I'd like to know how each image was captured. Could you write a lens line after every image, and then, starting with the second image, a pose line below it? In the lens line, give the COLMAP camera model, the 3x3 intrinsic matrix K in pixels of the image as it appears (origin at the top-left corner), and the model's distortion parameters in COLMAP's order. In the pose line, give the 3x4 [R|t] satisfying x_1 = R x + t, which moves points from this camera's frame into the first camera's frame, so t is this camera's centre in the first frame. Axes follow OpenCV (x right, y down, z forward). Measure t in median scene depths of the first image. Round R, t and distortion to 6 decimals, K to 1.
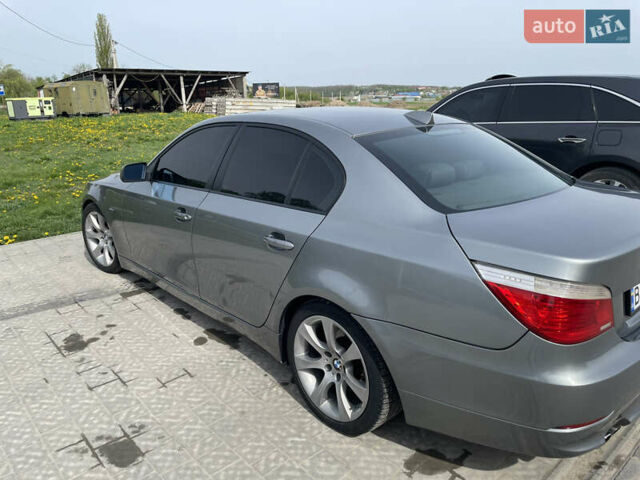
lens RADIAL K [[505.1, 0, 320.0], [0, 505.1, 240.0], [0, 0, 1]] dist [-0.005794, -0.005875]
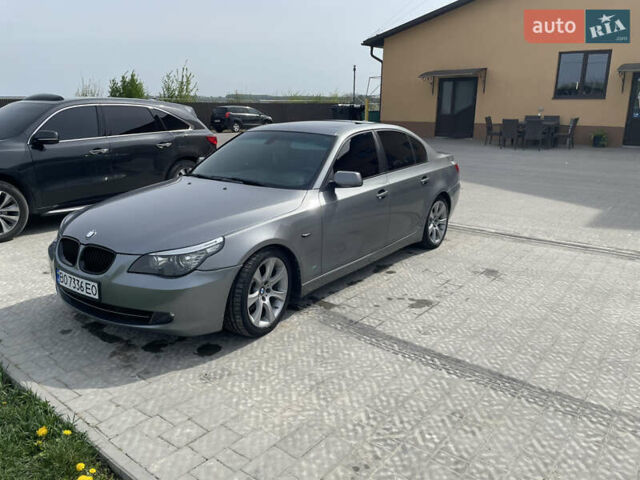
lens RADIAL K [[505.1, 0, 320.0], [0, 505.1, 240.0], [0, 0, 1]] dist [-0.005794, -0.005875]
pose [[-0.198437, -0.232401, 0.952162, -1.531524], [0.278635, 0.918020, 0.282138, -0.360140], [-0.939673, 0.321292, -0.117414, 1.262750]]
